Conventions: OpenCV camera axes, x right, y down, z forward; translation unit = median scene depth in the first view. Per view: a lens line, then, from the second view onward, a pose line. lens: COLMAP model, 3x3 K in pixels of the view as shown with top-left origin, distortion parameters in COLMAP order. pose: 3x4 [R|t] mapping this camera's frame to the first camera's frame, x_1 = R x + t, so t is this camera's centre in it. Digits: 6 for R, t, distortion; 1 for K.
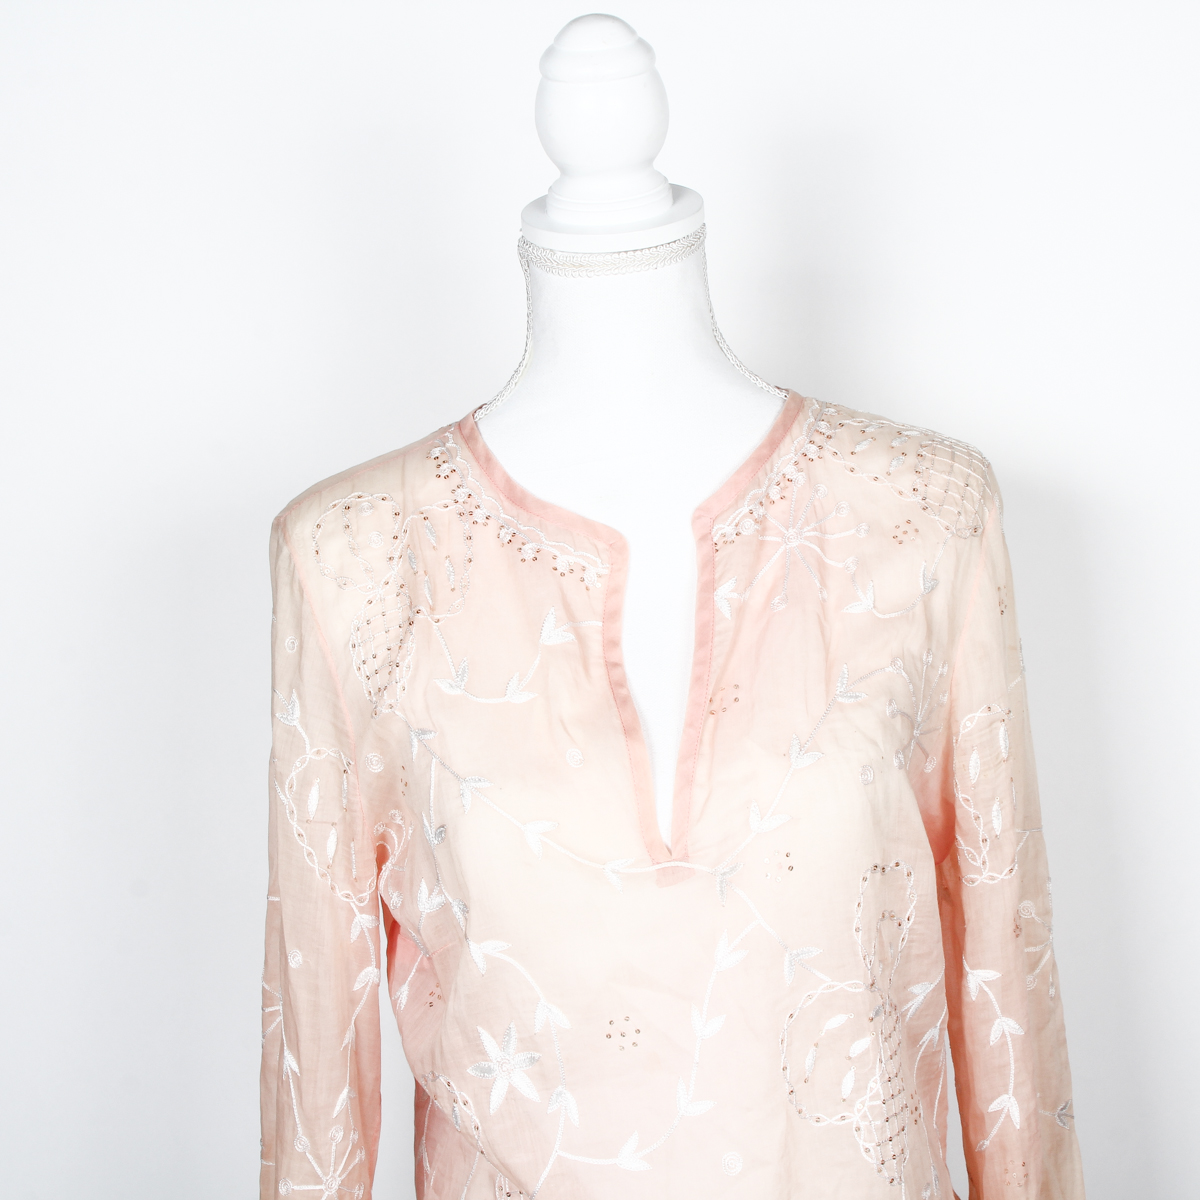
lens RADIAL K [[2070.9, 0, 594.0], [0, 2070.9, 595.4], [0, 0, 1]] dist [-0.108181, 0.000000]
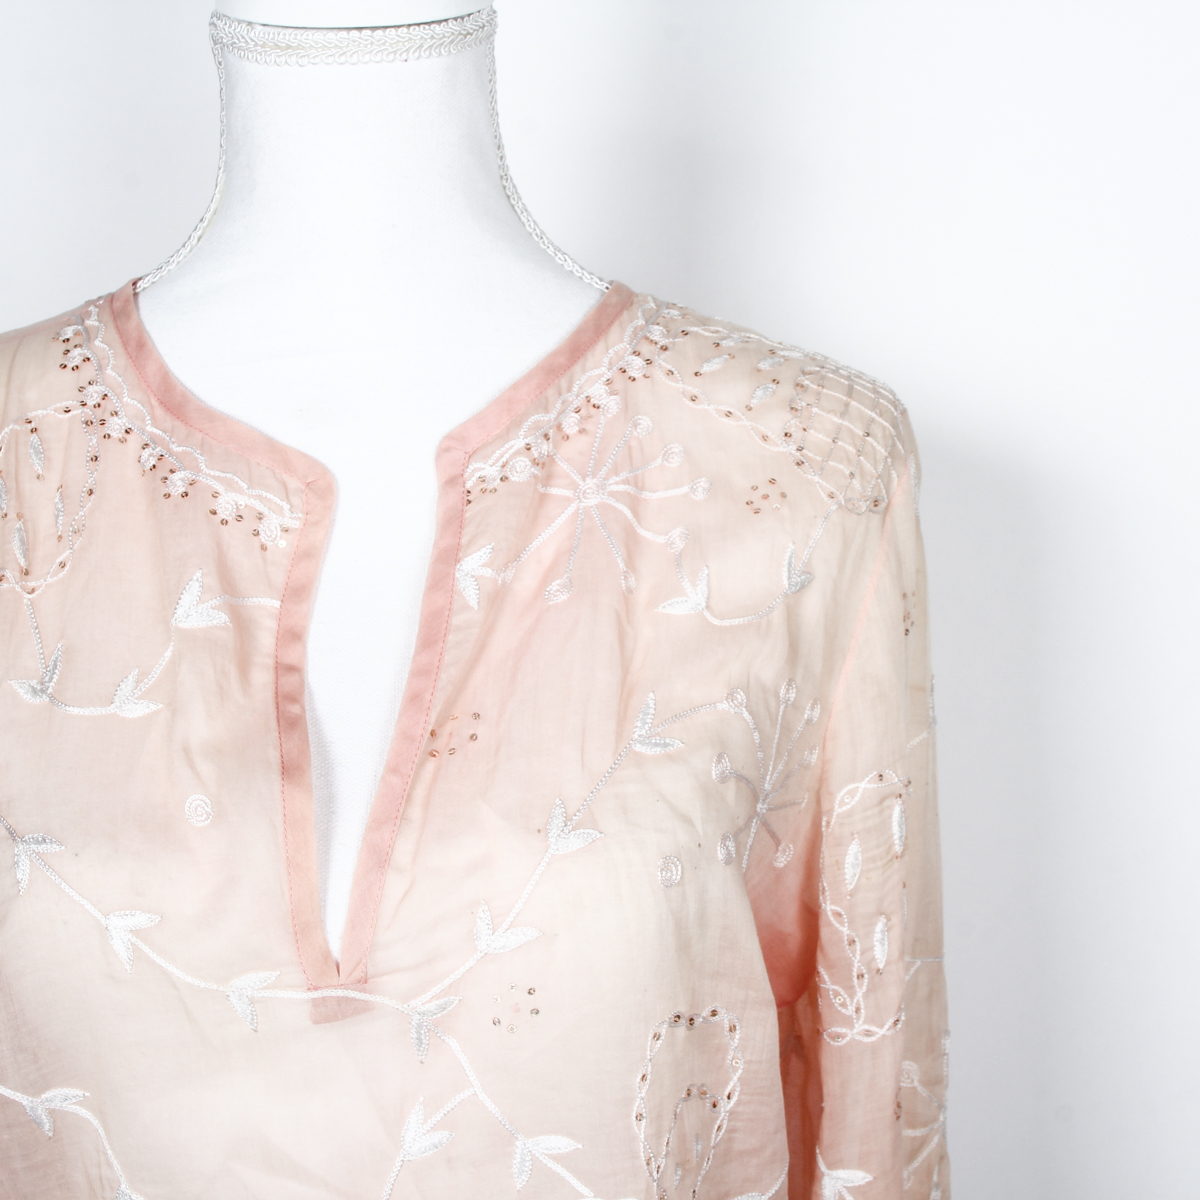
lens RADIAL K [[2070.9, 0, 585.2], [0, 2070.9, 597.7], [0, 0, 1]] dist [-0.108181, 0.000000]
pose [[0.997313, 0.068144, 0.026888, 0.079451], [-0.067659, 0.997536, -0.018552, 0.017190], [-0.028086, 0.016683, 0.999466, 0.357229]]
